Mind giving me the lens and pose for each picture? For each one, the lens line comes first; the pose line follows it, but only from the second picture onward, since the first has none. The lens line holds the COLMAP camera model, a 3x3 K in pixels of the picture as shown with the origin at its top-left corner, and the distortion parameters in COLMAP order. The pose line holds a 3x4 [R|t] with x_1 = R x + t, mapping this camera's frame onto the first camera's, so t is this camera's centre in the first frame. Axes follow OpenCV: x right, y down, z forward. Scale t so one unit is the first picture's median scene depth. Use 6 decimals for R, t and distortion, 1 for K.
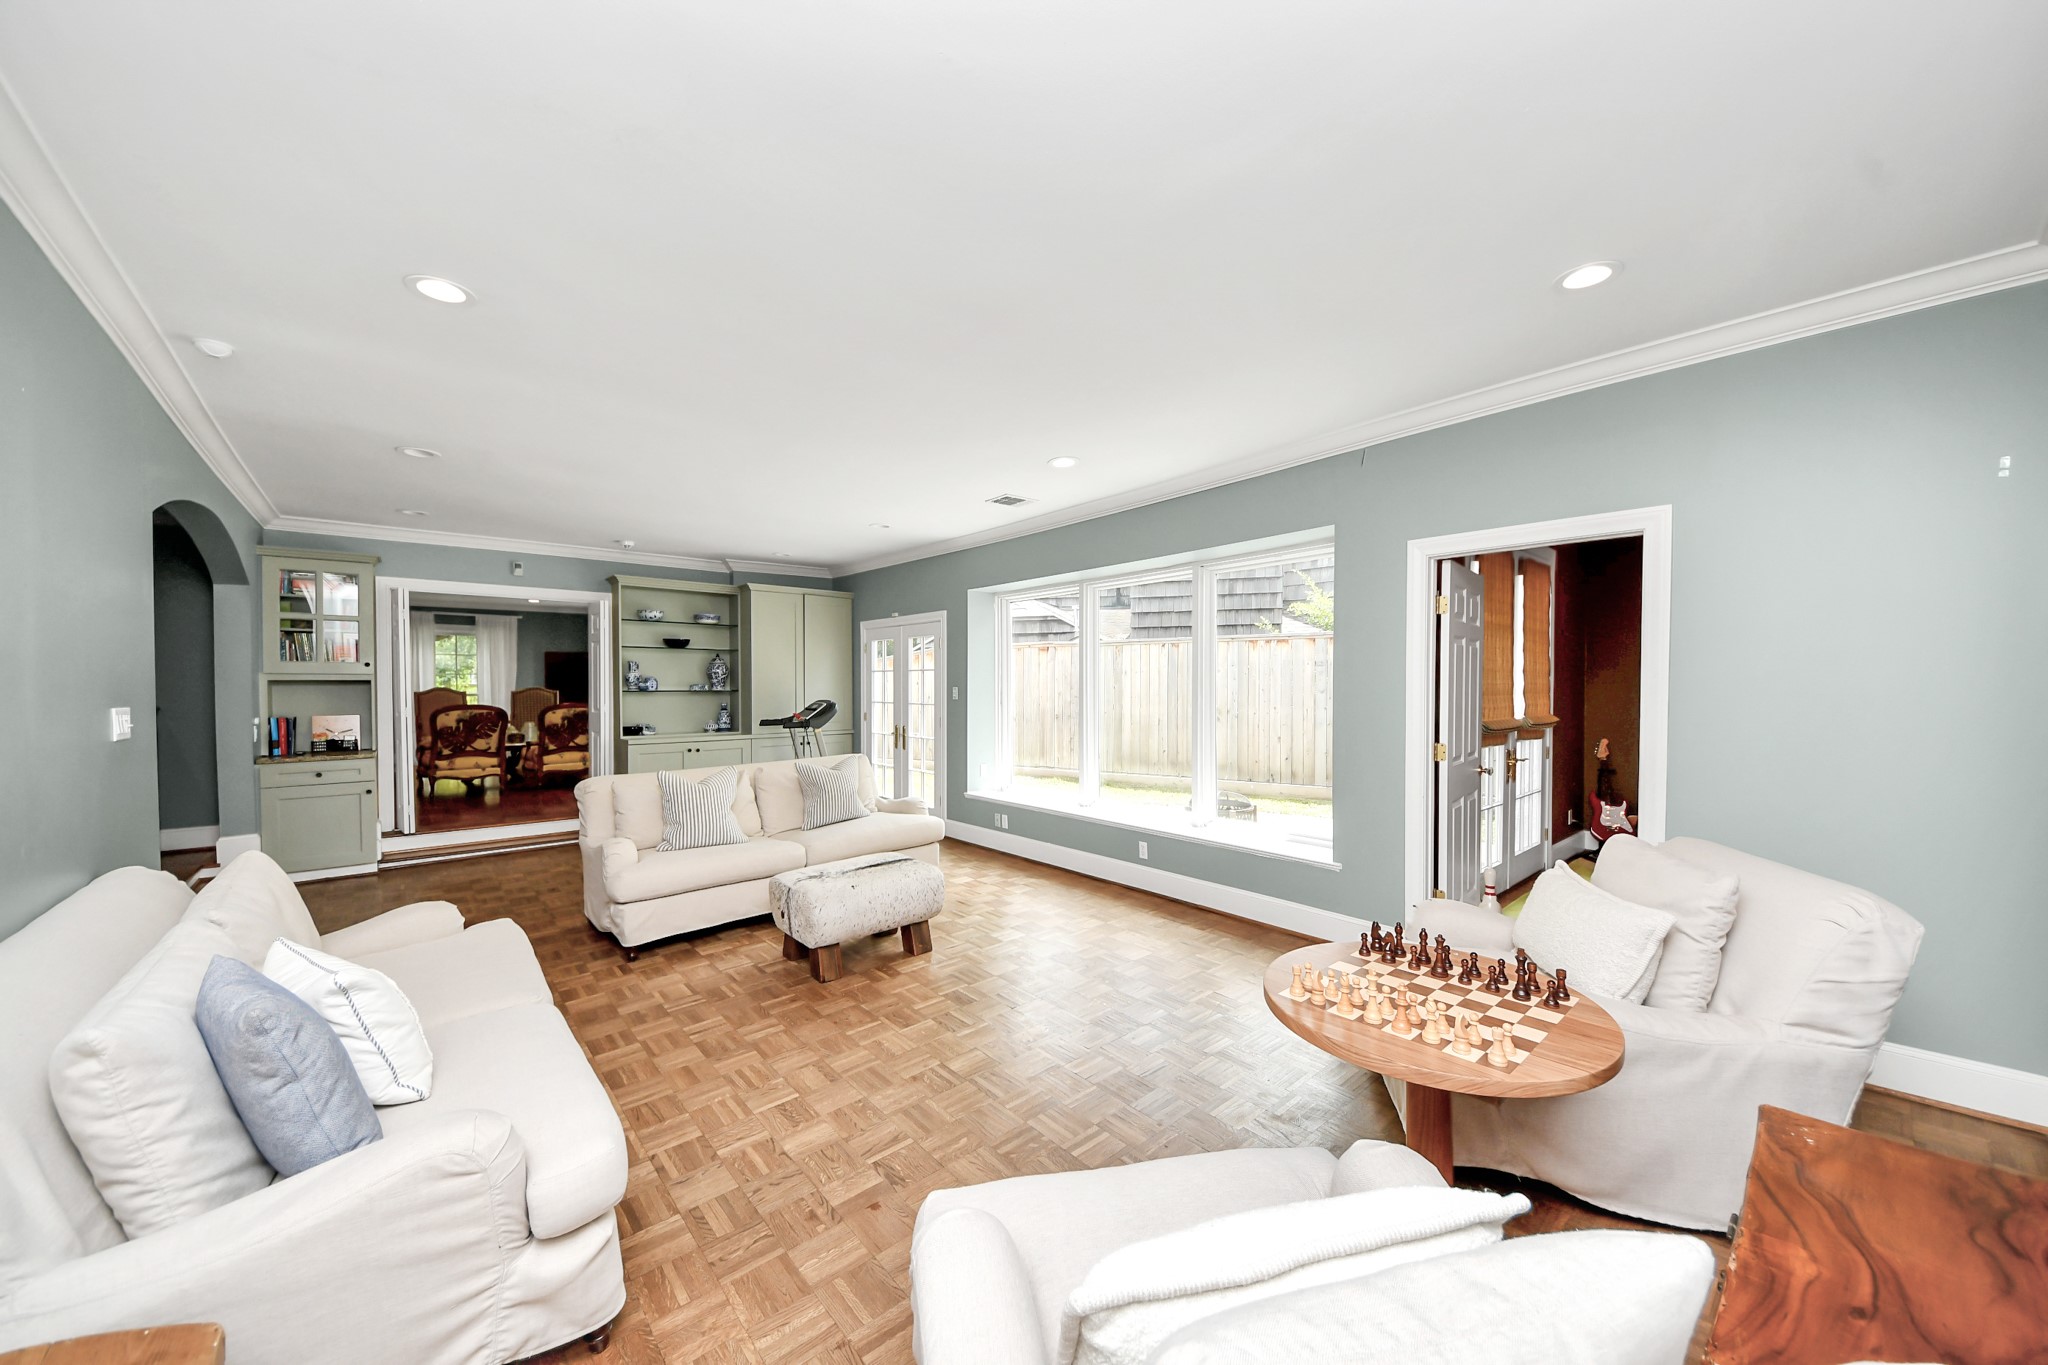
lens RADIAL K [[722.3, 0, 1032.1], [0, 722.3, 696.0], [0, 0, 1]] dist [0.000722, -0.009630]
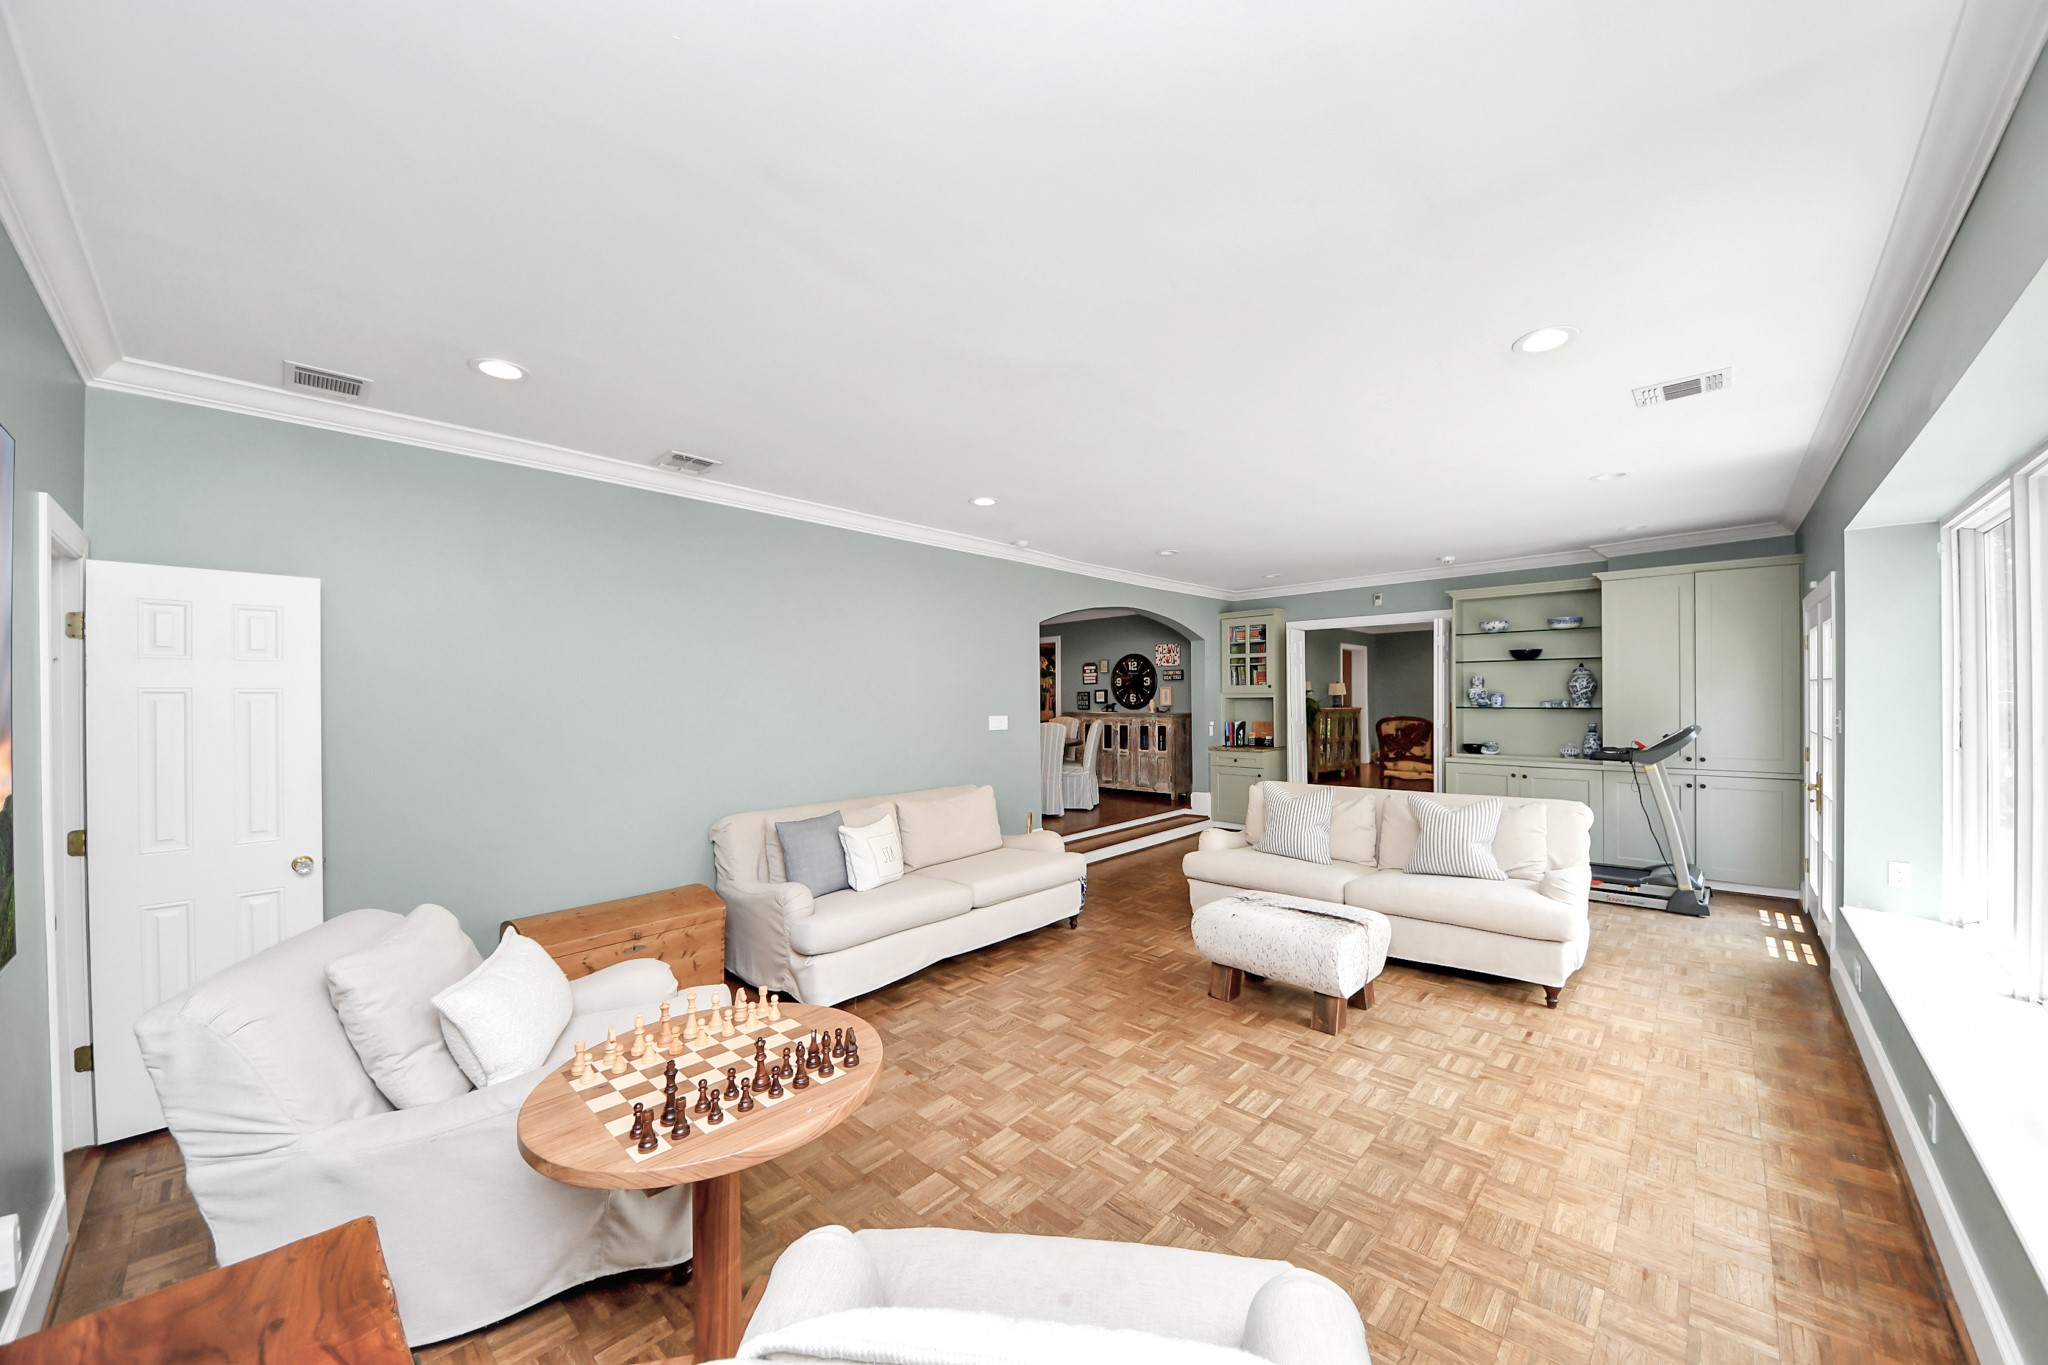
lens RADIAL K [[729.0, 0, 1030.6], [0, 729.0, 702.1], [0, 0, 1]] dist [0.000737, -0.006475]
pose [[0.082863, 0.008996, -0.996520, 0.362012], [-0.007622, 0.999936, 0.008393, -0.017117], [0.996532, 0.006900, 0.082926, 0.321446]]
